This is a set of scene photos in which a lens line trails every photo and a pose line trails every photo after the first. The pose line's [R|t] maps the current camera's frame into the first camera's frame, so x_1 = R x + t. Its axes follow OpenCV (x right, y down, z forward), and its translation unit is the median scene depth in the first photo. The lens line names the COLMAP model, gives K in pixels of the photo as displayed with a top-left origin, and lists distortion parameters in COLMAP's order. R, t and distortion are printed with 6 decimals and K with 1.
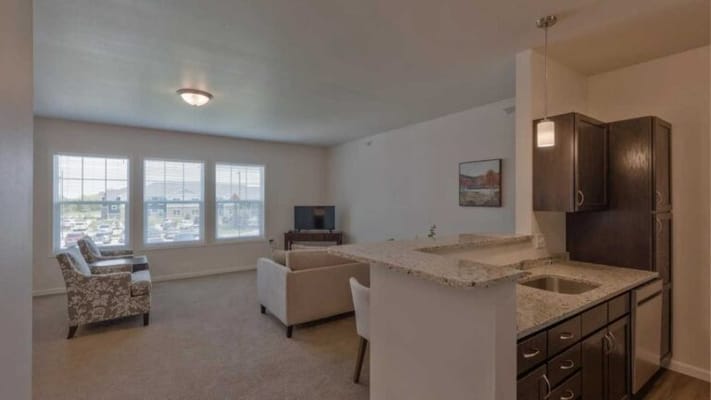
lens RADIAL K [[328.3, 0, 359.1], [0, 328.3, 200.4], [0, 0, 1]] dist [-0.005496, -0.001964]
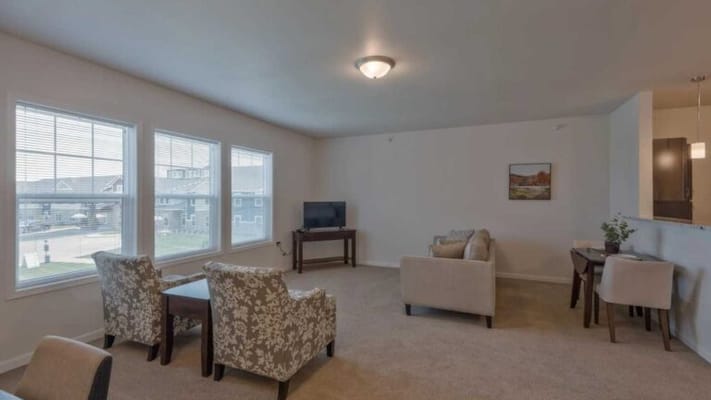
lens RADIAL K [[328.3, 0, 349.6], [0, 328.3, 198.8], [0, 0, 1]] dist [-0.005496, -0.001964]
pose [[0.846986, 0.001534, 0.531613, -0.713451], [0.001071, 0.999989, -0.004592, 0.016219], [-0.531614, 0.004459, 0.846975, 0.235571]]
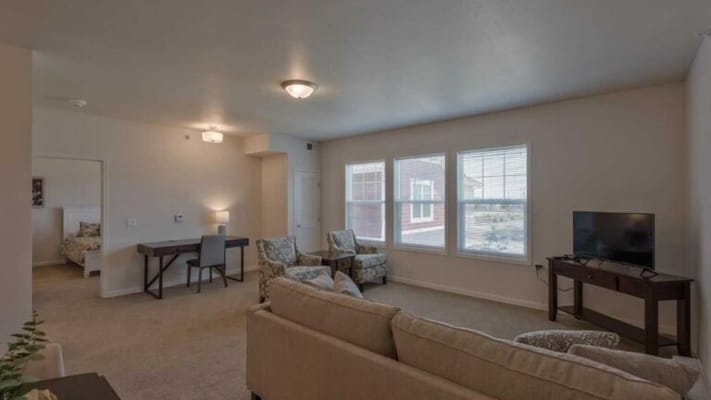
lens RADIAL K [[328.3, 0, 355.2], [0, 328.3, 201.0], [0, 0, 1]] dist [-0.005496, -0.001964]
pose [[0.253292, 0.009219, -0.967346, 0.295648], [-0.006666, 0.999947, 0.007784, -0.002093], [0.967367, 0.004477, 0.253341, 0.654323]]
